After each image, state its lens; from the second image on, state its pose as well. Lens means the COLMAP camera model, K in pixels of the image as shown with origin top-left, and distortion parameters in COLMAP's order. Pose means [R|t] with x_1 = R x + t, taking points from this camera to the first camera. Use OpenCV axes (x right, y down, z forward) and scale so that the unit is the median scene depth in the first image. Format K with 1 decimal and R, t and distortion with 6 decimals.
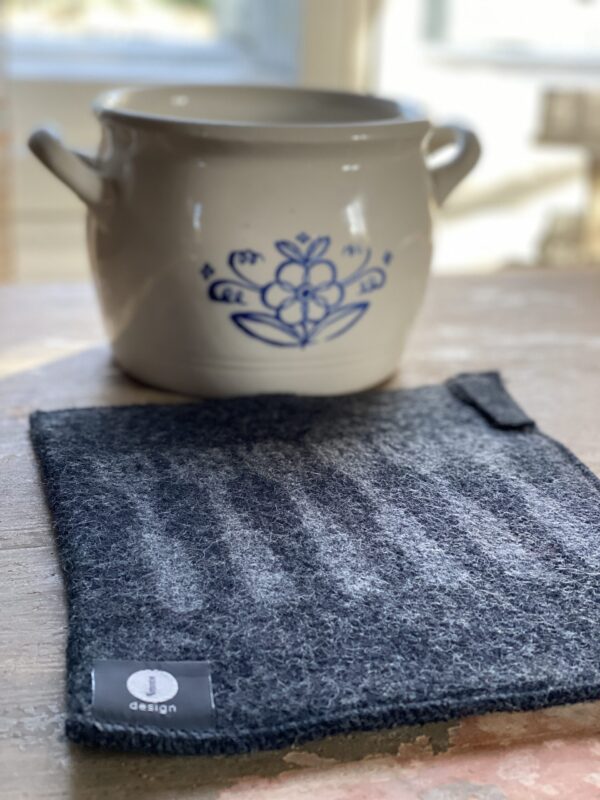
lens RADIAL K [[1180.6, 0, 299.1], [0, 1180.6, 404.2], [0, 0, 1]] dist [0.090016, 0.000000]
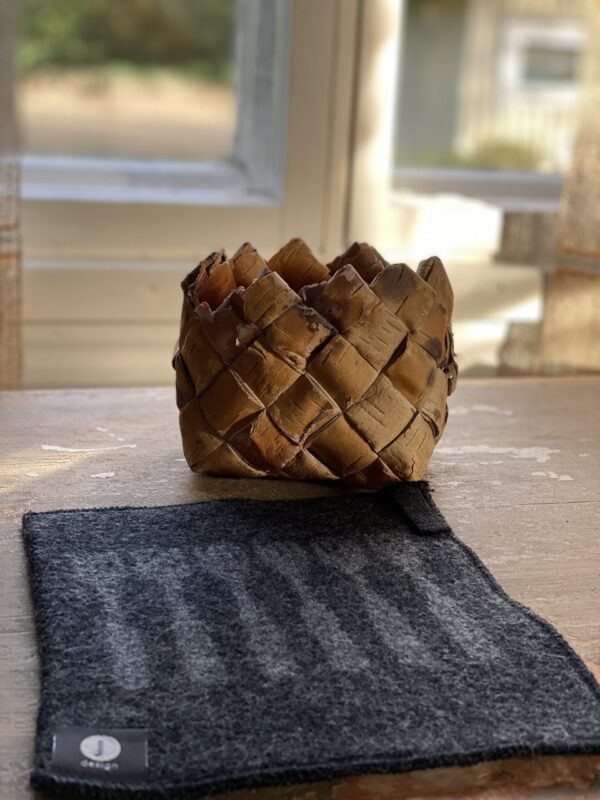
lens RADIAL K [[1180.6, 0, 301.3], [0, 1180.6, 396.9], [0, 0, 1]] dist [0.090016, 0.000000]
pose [[0.999773, 0.018242, -0.010979, 0.081455], [-0.018878, 0.997967, -0.060869, -0.055275], [0.009847, 0.061062, 0.998085, -0.252004]]
